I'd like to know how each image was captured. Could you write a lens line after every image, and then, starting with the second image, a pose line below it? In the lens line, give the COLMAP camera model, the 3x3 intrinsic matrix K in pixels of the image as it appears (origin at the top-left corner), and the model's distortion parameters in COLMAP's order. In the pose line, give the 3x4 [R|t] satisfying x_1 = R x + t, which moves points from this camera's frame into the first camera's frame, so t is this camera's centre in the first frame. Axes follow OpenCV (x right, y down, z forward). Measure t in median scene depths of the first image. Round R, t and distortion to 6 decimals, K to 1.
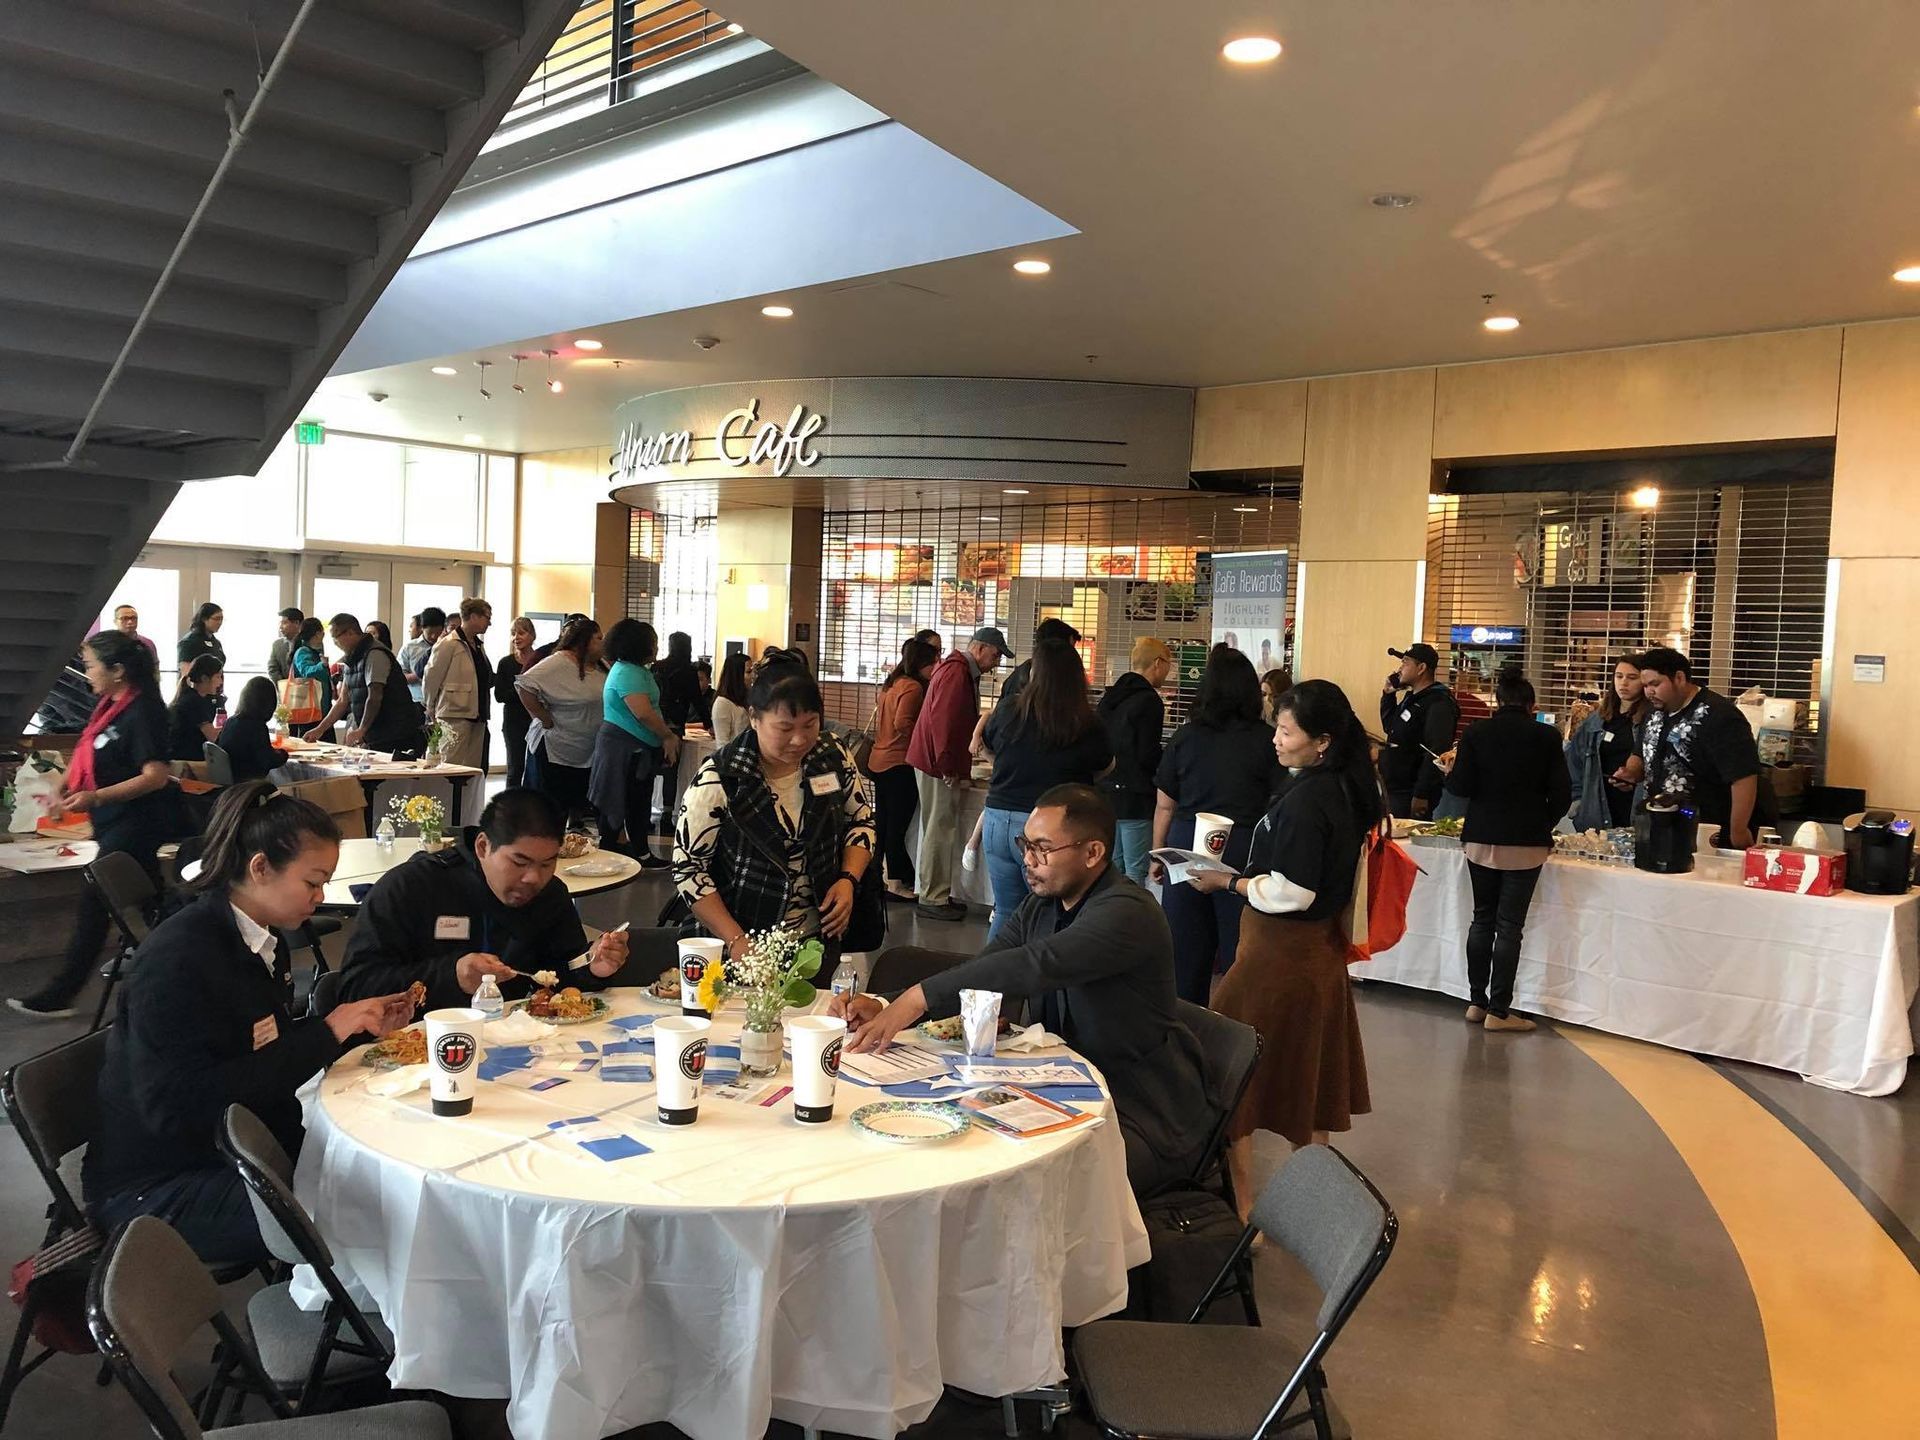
lens RADIAL K [[1532.2, 0, 960.0], [0, 1532.2, 720.0], [0, 0, 1]] dist [0.028644, -0.034885]
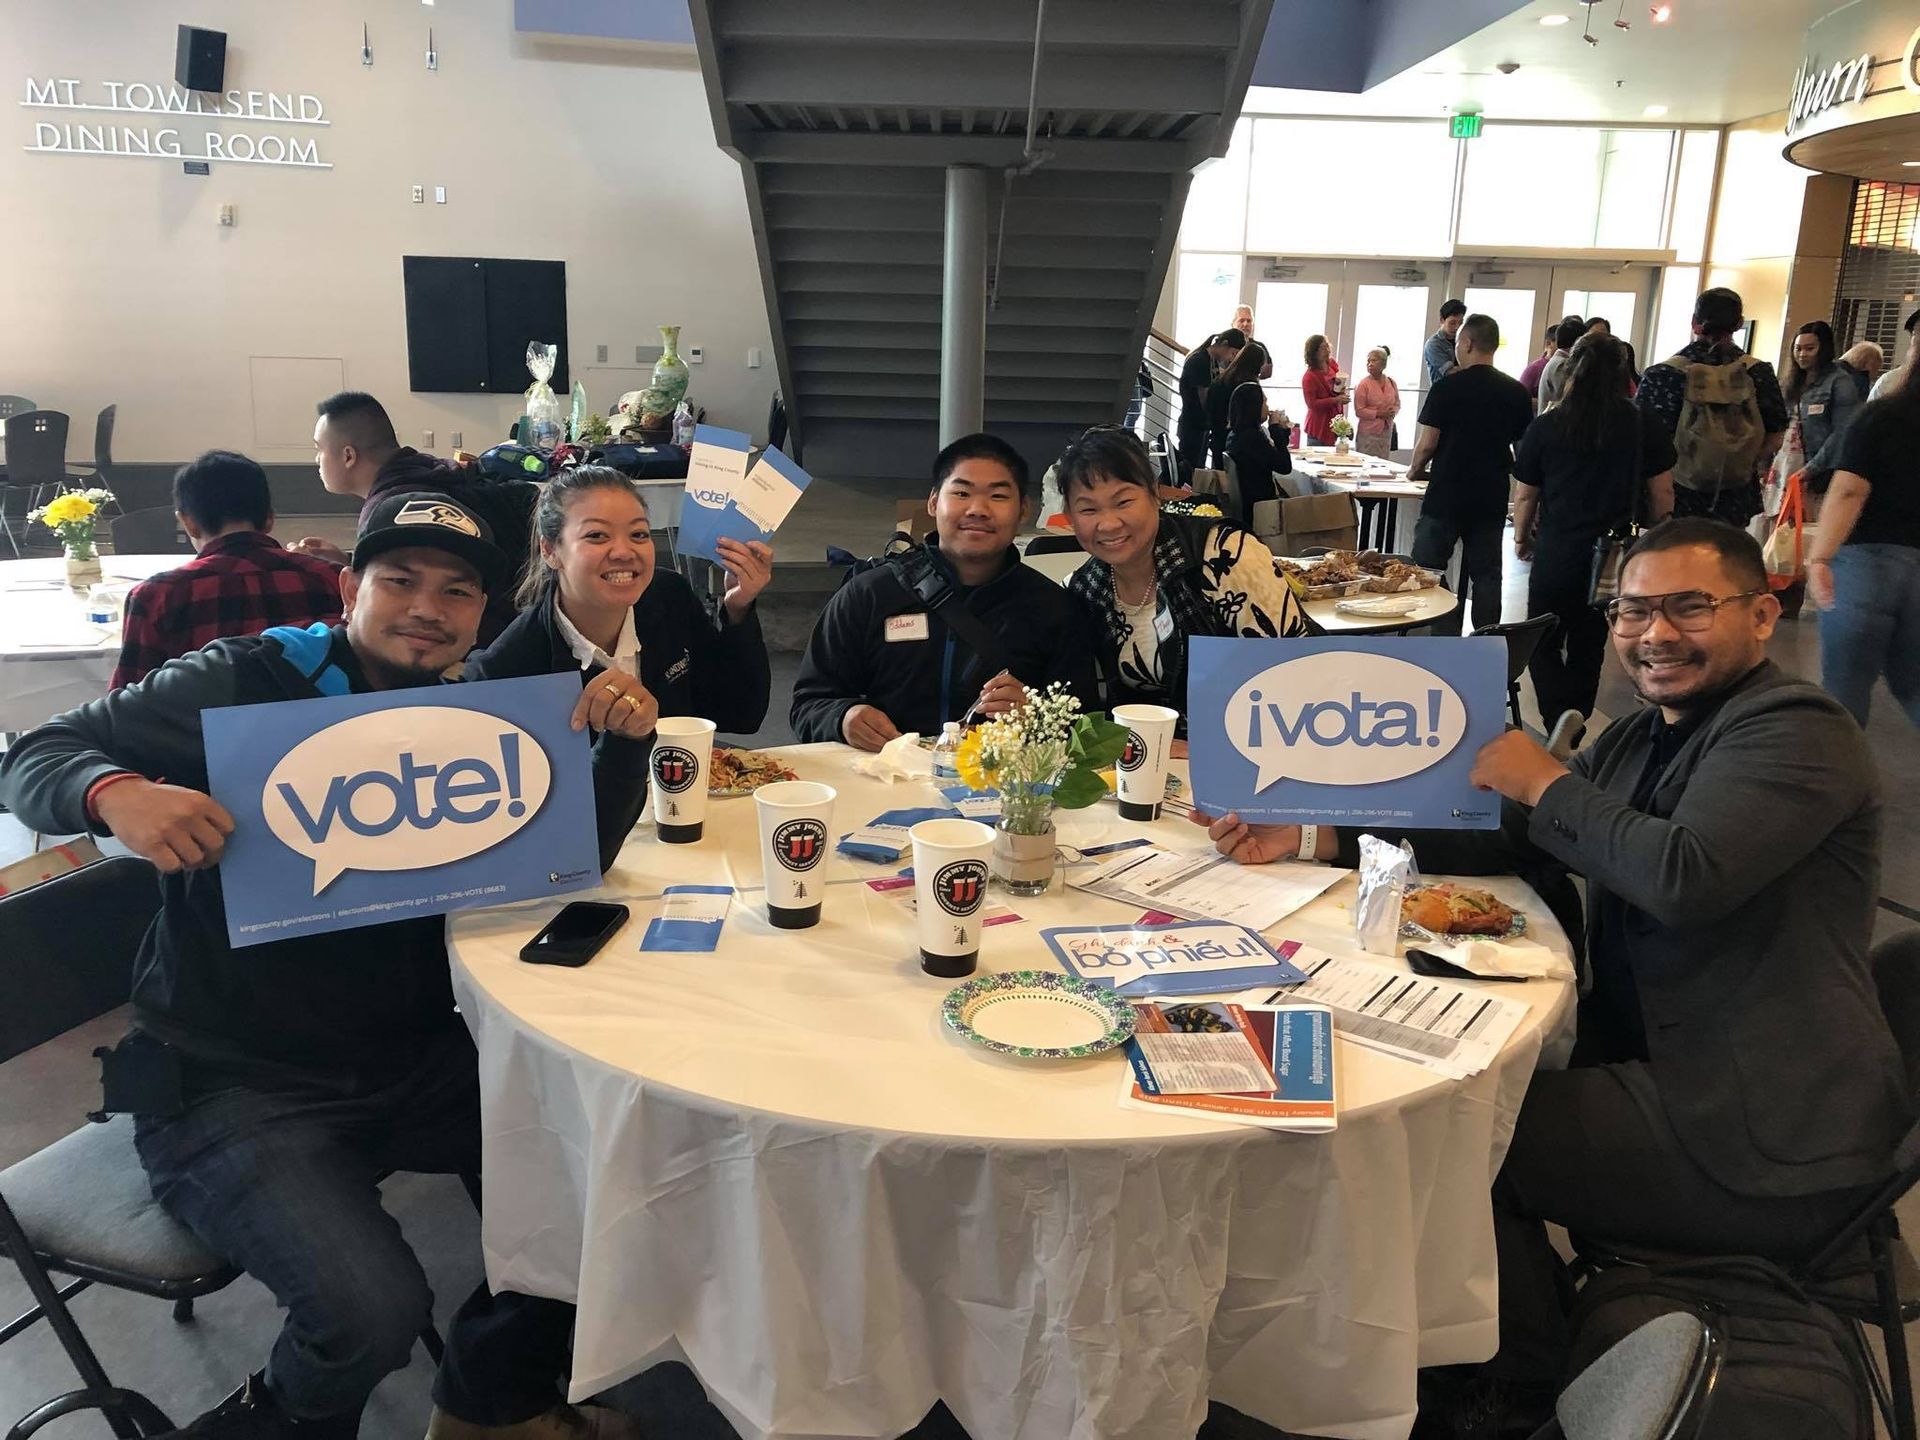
lens RADIAL K [[1532.2, 0, 960.0], [0, 1532.2, 720.0], [0, 0, 1]] dist [0.028644, -0.034885]
pose [[0.697162, 0.156945, -0.699524, 0.073185], [-0.036193, 0.982204, 0.184296, 0.005786], [0.716000, -0.103166, 0.690435, 0.112011]]
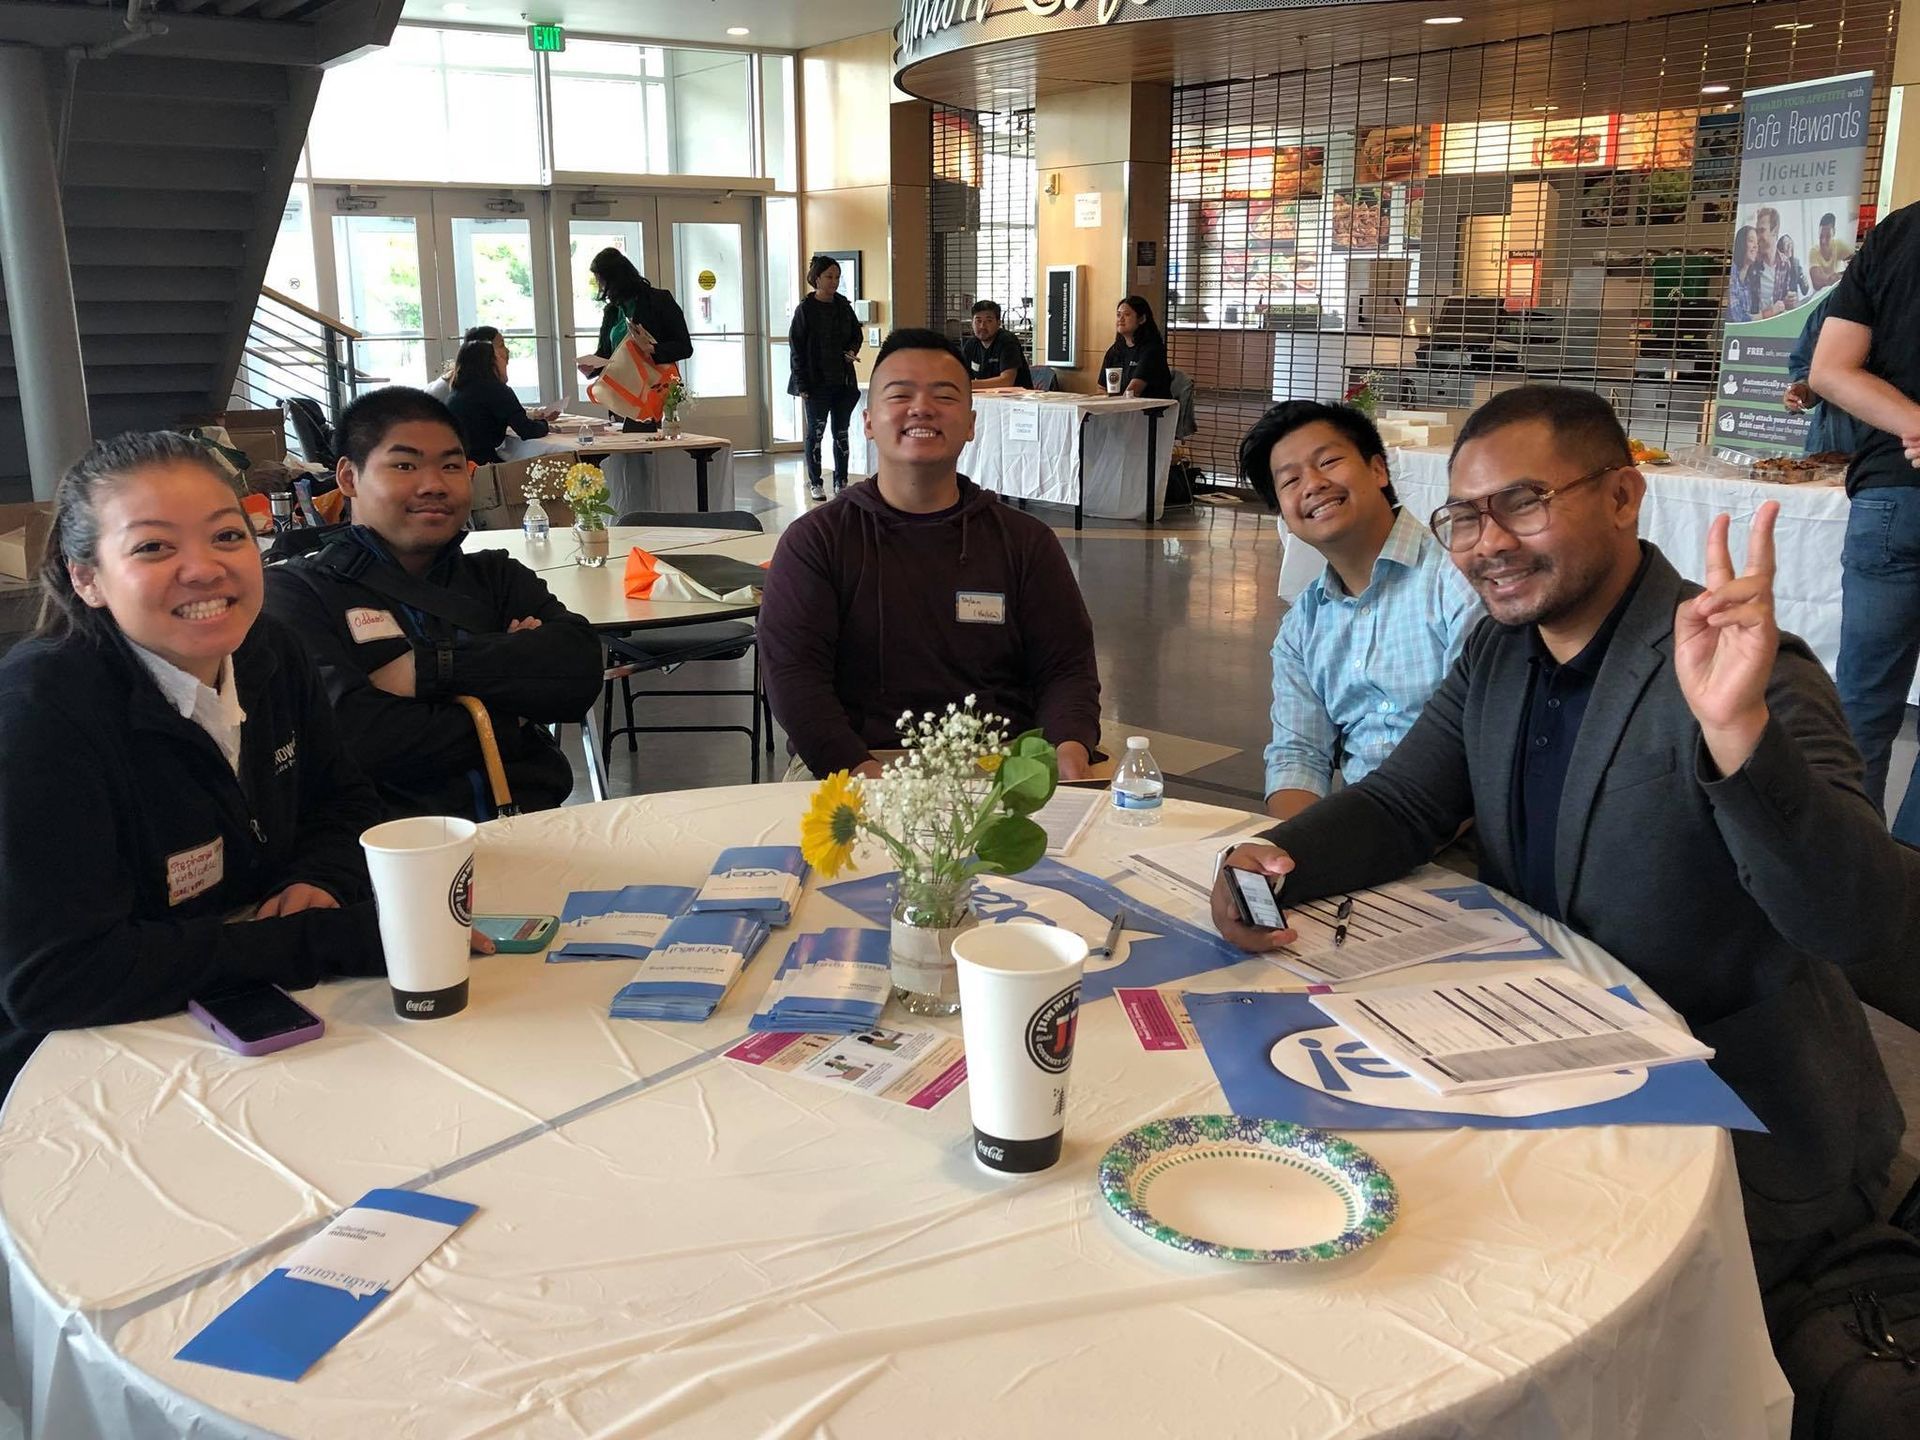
lens RADIAL K [[1717.6, 0, 945.0], [0, 1717.6, 695.9], [0, 0, 1]] dist [0.018492, -0.014579]
pose [[0.973141, 0.008355, -0.230057, -0.000903], [0.032175, 0.984596, 0.171861, 0.009610], [0.227949, -0.174647, 0.957882, 0.112410]]
